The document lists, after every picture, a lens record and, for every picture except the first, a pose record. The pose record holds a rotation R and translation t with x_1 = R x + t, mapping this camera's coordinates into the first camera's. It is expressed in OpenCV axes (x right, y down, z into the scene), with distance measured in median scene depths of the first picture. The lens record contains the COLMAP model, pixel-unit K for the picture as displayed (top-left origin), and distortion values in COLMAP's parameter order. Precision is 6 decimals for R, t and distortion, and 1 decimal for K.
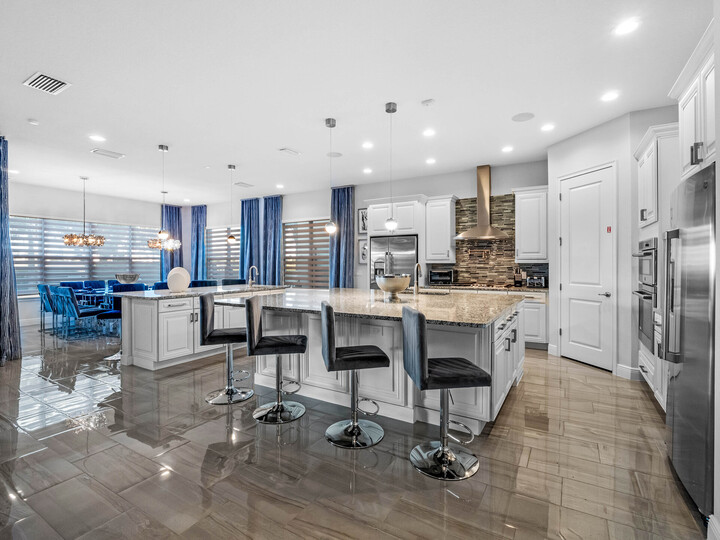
lens RADIAL K [[351.2, 0, 360.6], [0, 351.2, 267.3], [0, 0, 1]] dist [0.002402, 0.000218]
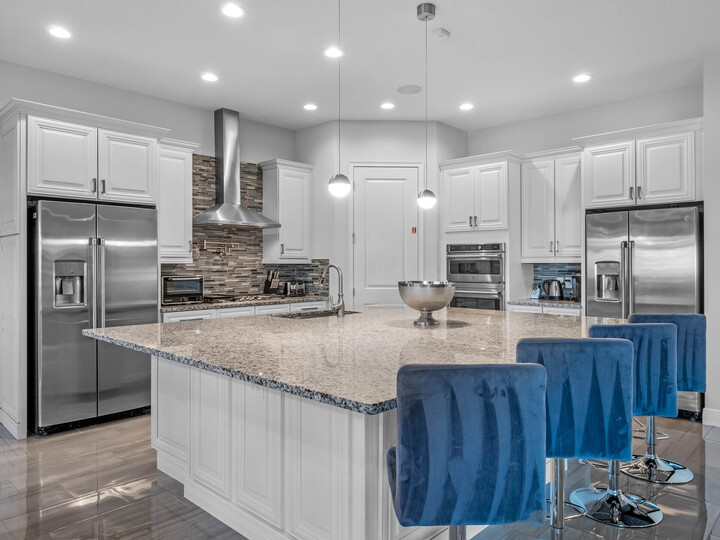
lens RADIAL K [[504.7, 0, 360.4], [0, 504.7, 265.9], [0, 0, 1]] dist [-0.007514, -0.001760]
pose [[0.215693, -0.009097, 0.976419, -0.493993], [0.015217, 0.999866, 0.005954, -0.009906], [-0.976343, 0.013574, 0.215802, 0.576352]]
